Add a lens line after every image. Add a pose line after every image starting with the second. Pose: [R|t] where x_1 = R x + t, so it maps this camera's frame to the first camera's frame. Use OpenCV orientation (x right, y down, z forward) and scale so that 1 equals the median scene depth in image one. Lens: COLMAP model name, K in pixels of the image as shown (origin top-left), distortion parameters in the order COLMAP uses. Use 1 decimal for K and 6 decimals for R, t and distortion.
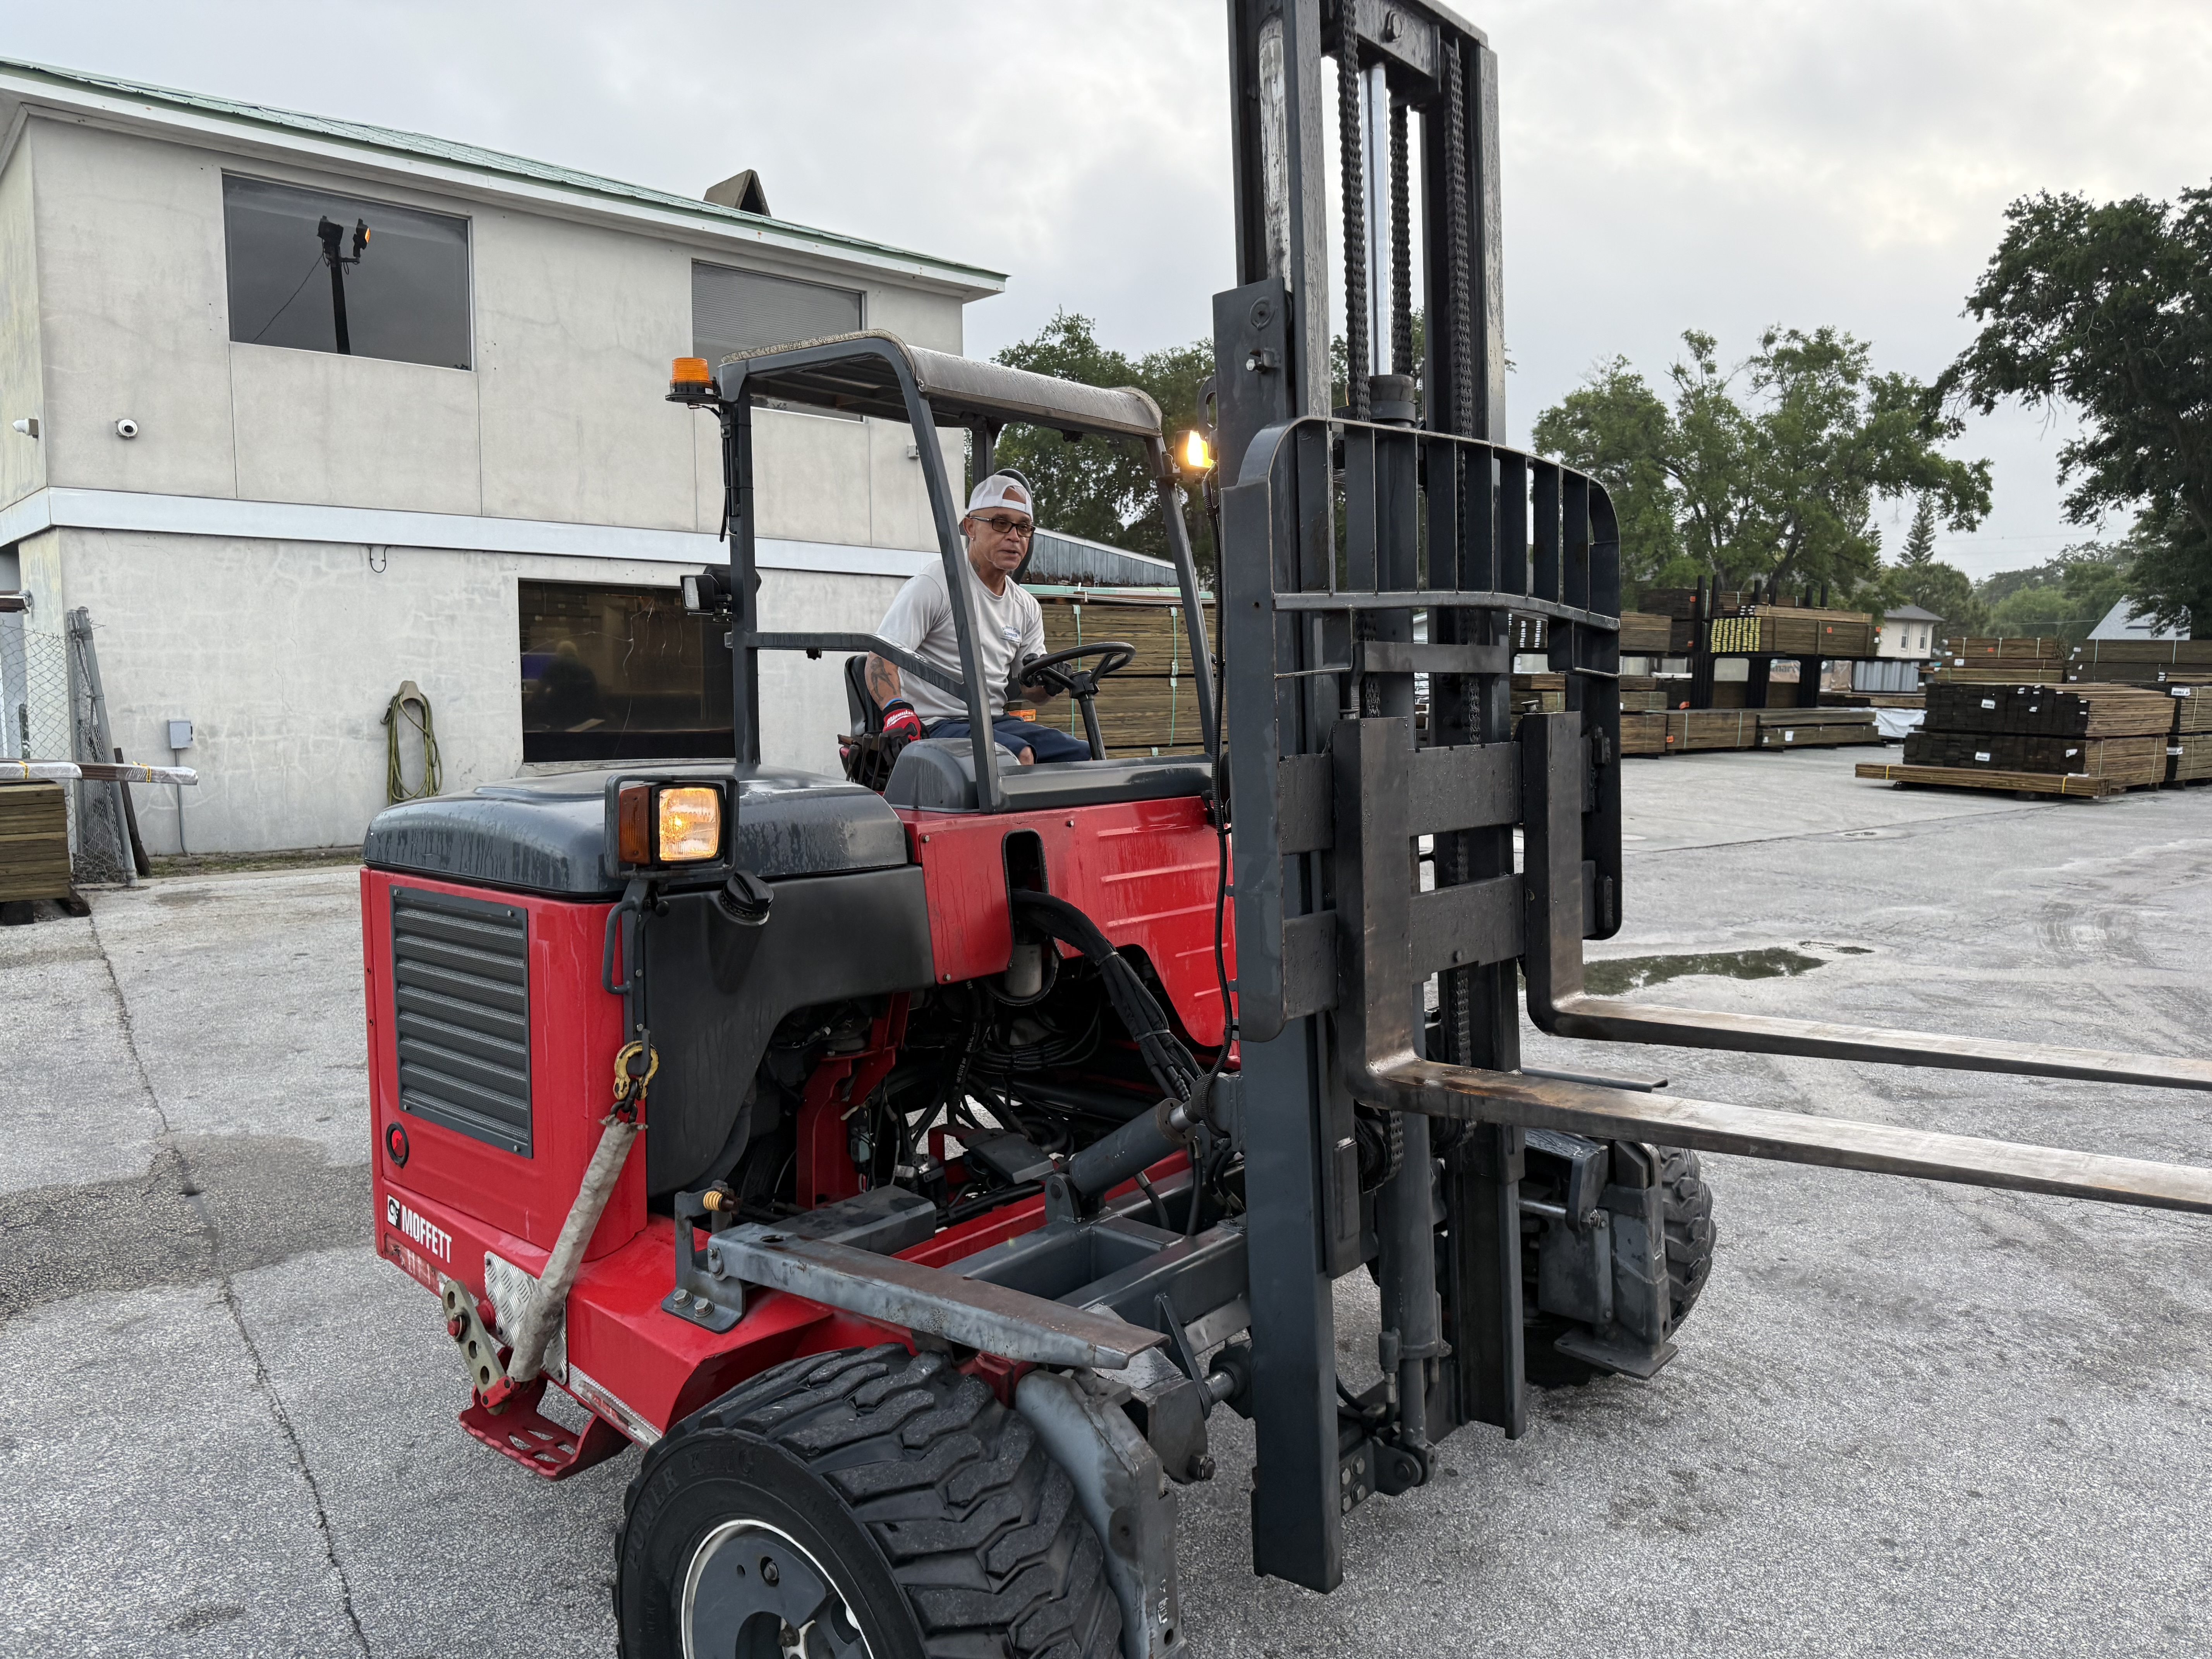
lens RADIAL K [[1558.9, 0, 1091.2], [0, 1558.9, 827.7], [0, 0, 1]] dist [0.087347, -0.107946]
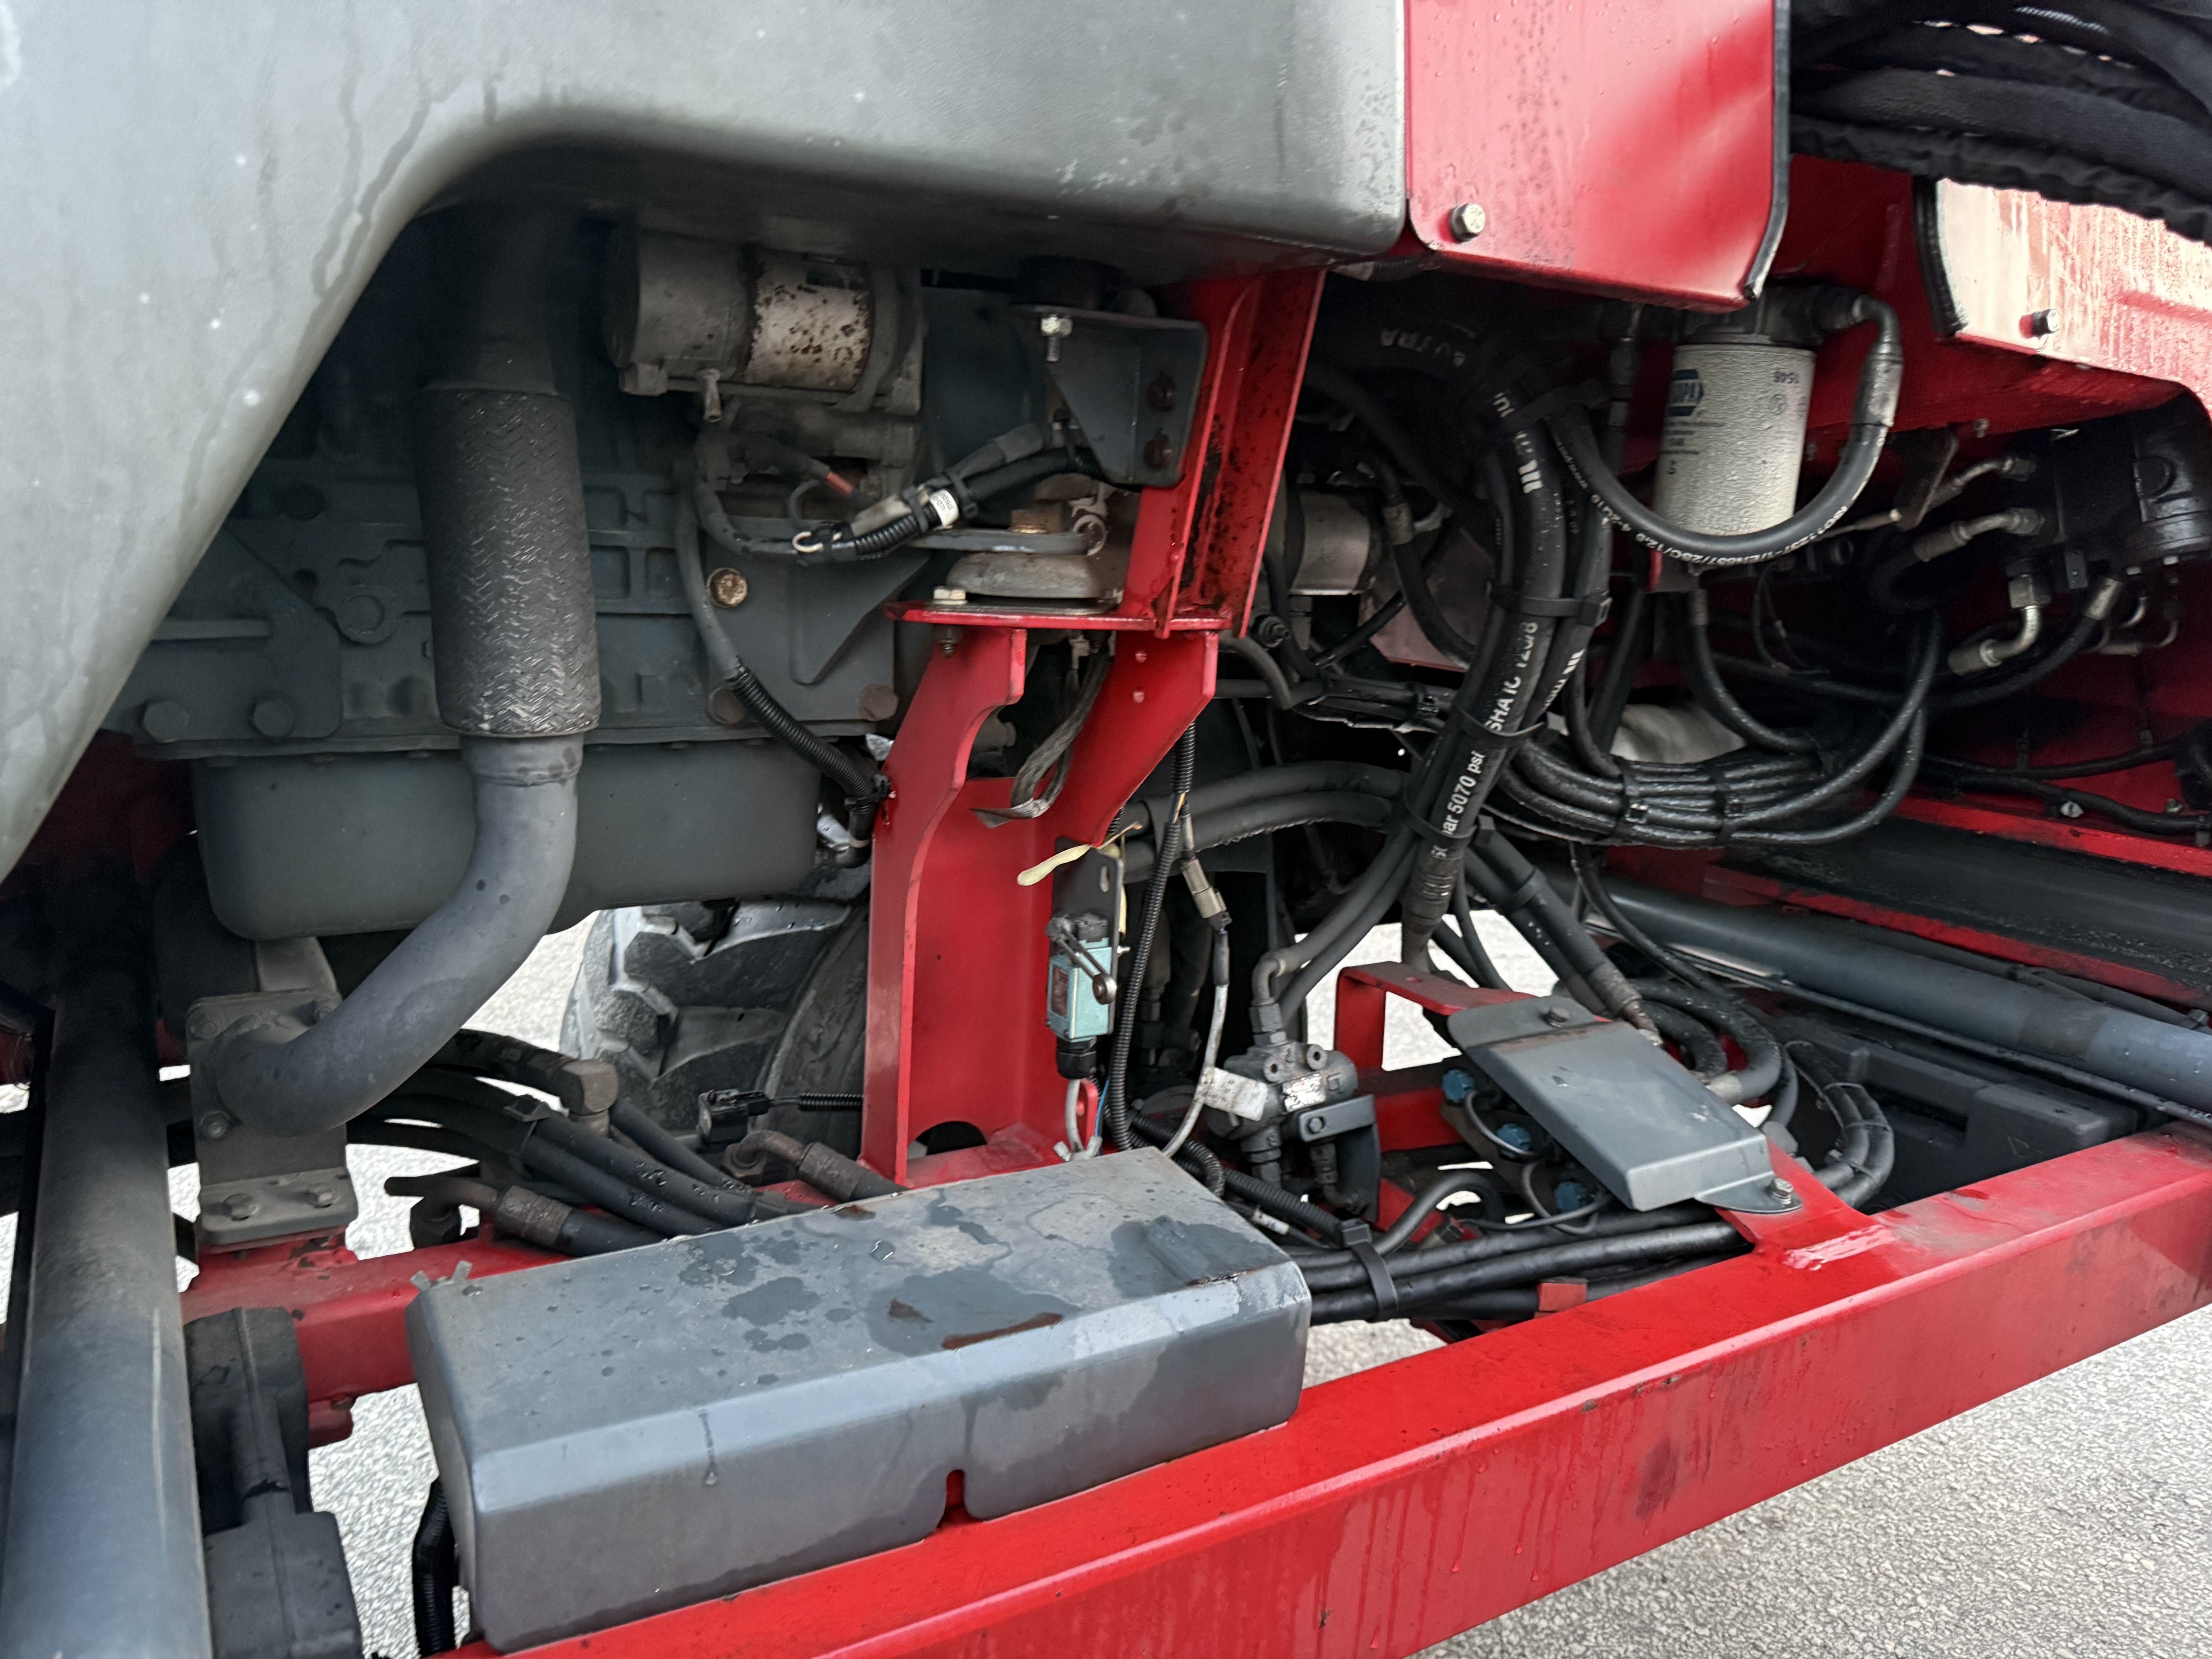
lens RADIAL K [[1558.9, 0, 1091.2], [0, 1558.9, 827.7], [0, 0, 1]] dist [0.087347, -0.107946]
pose [[0.950051, 0.106010, -0.293539, -0.064502], [-0.080418, 0.991936, 0.097957, 0.144115], [0.301556, -0.069458, 0.950915, 0.720060]]
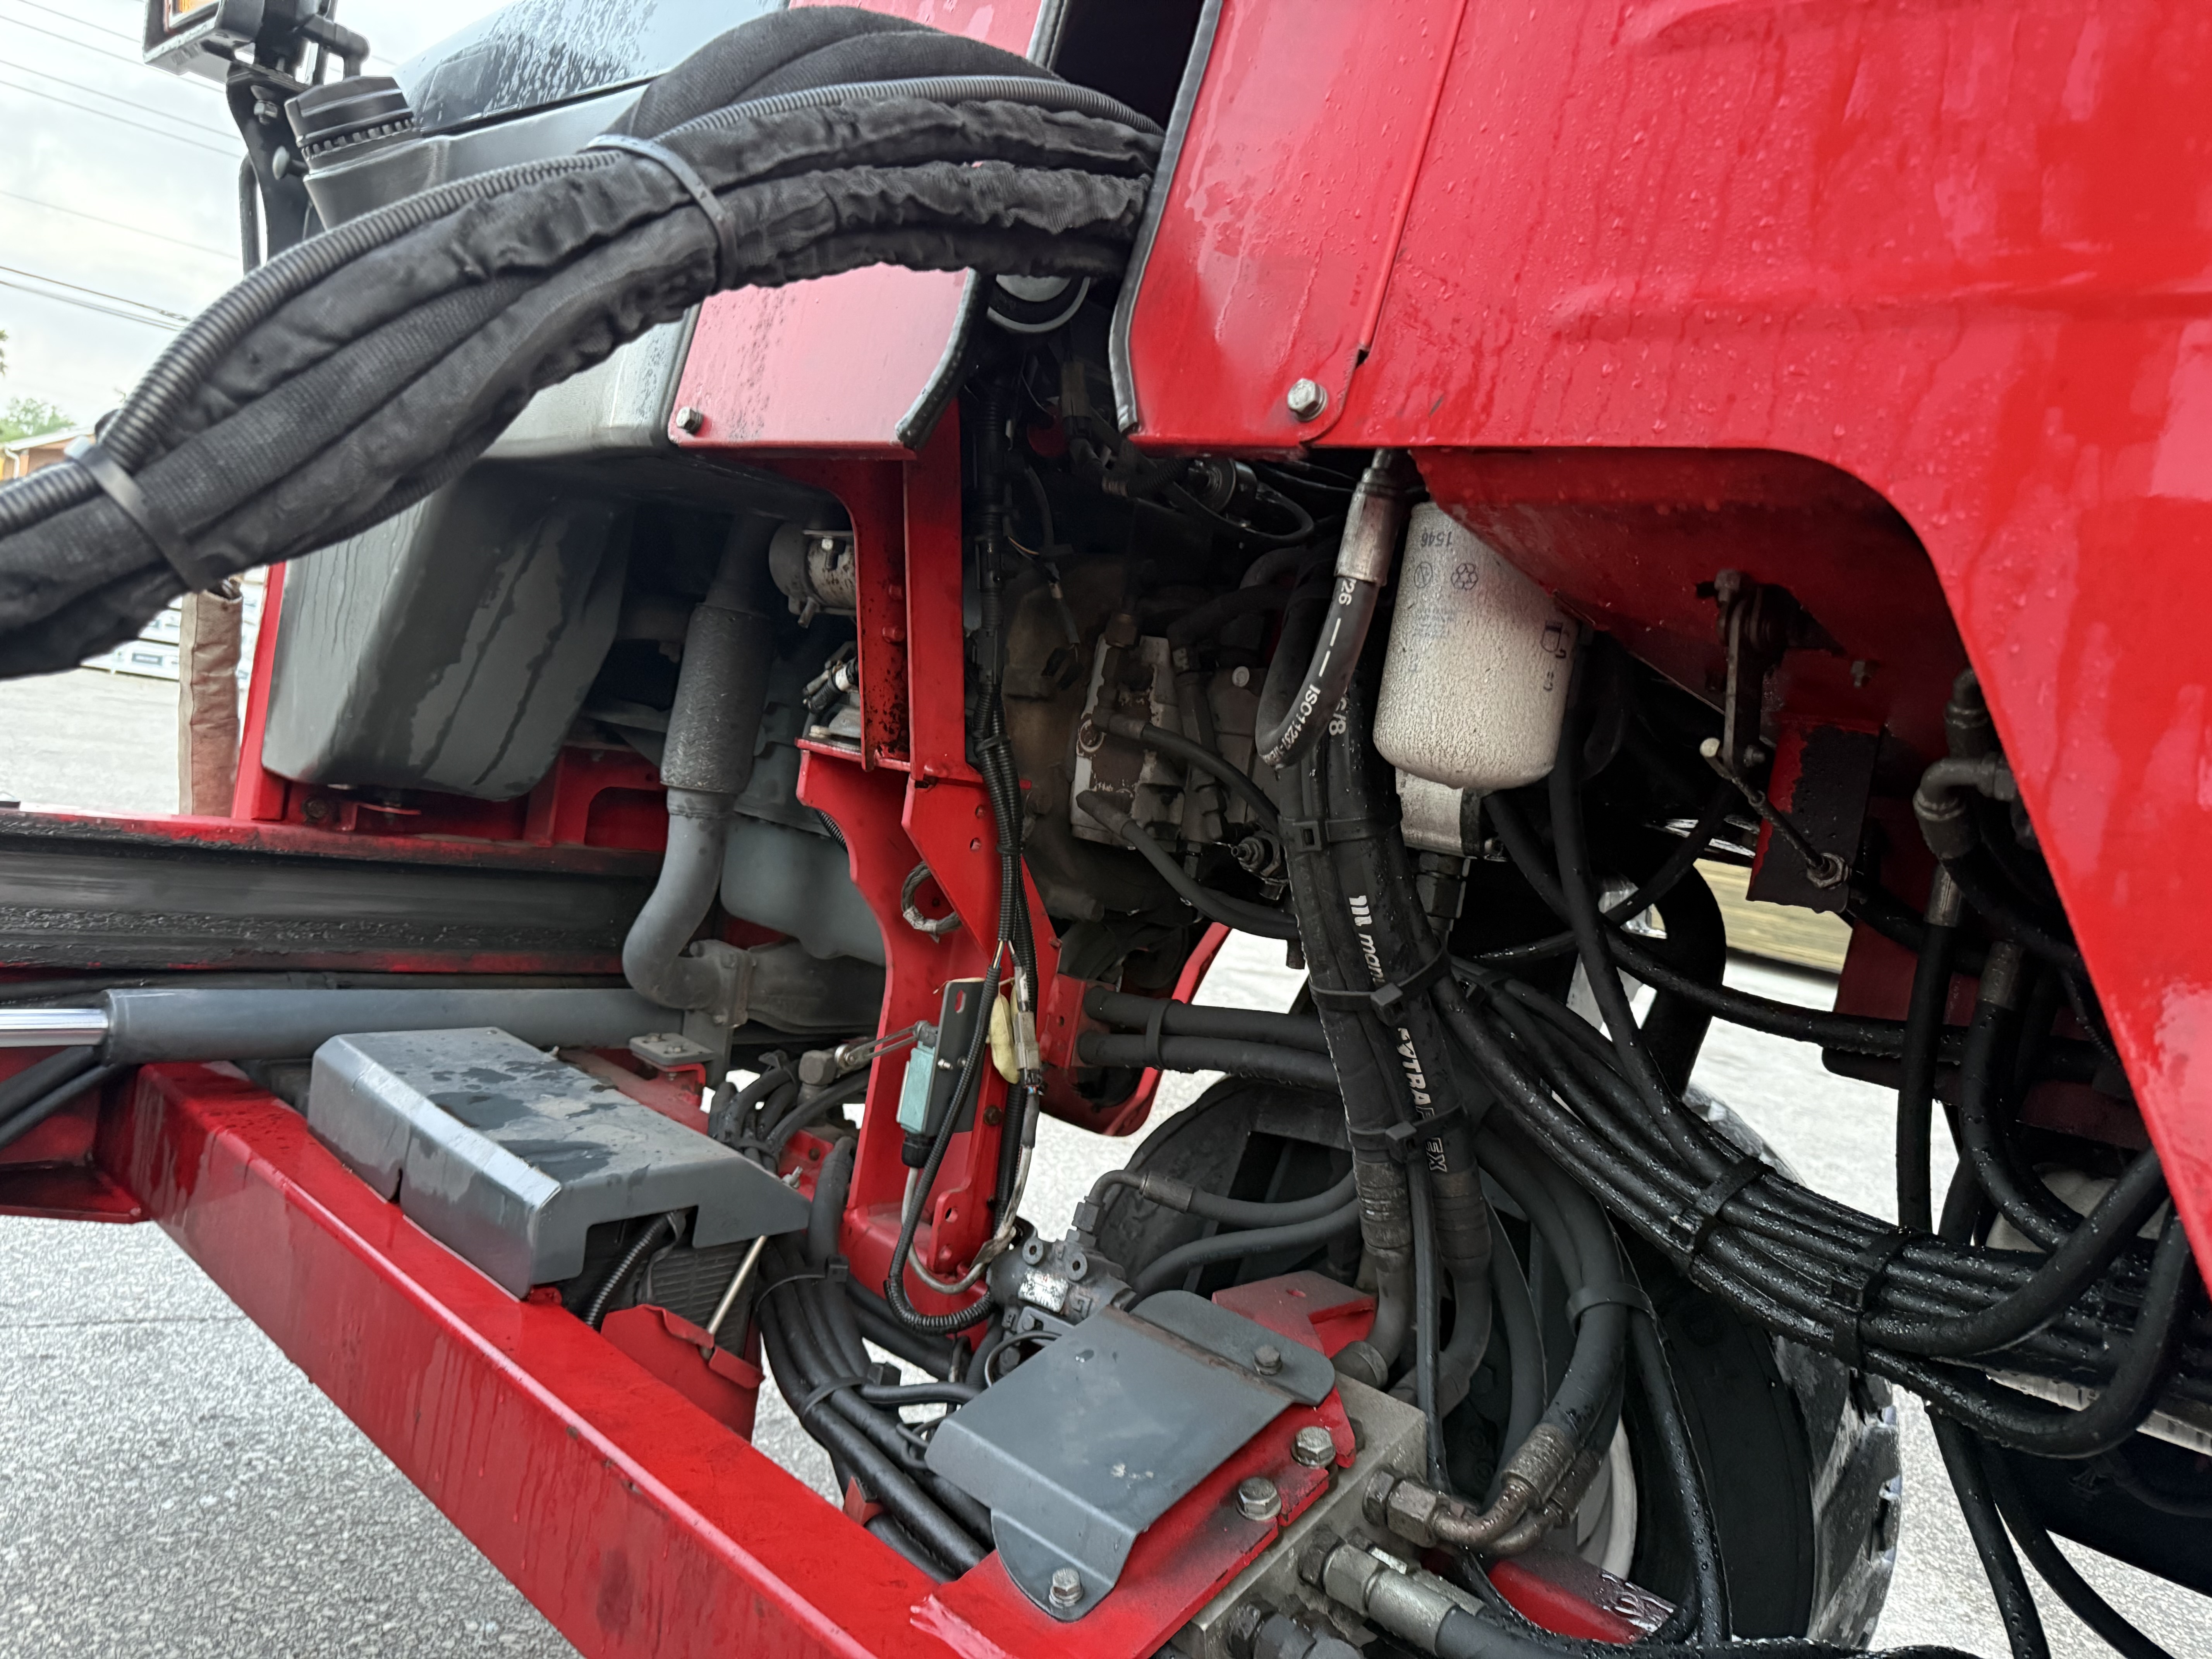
lens RADIAL K [[1581.4, 0, 1099.0], [0, 1581.4, 831.2], [0, 0, 1]] dist [0.008531, -0.003185]
pose [[-0.033635, 0.059155, -0.997682, 0.176096], [-0.264384, 0.962159, 0.065962, 0.117311], [0.963831, 0.265990, -0.016722, 1.004758]]
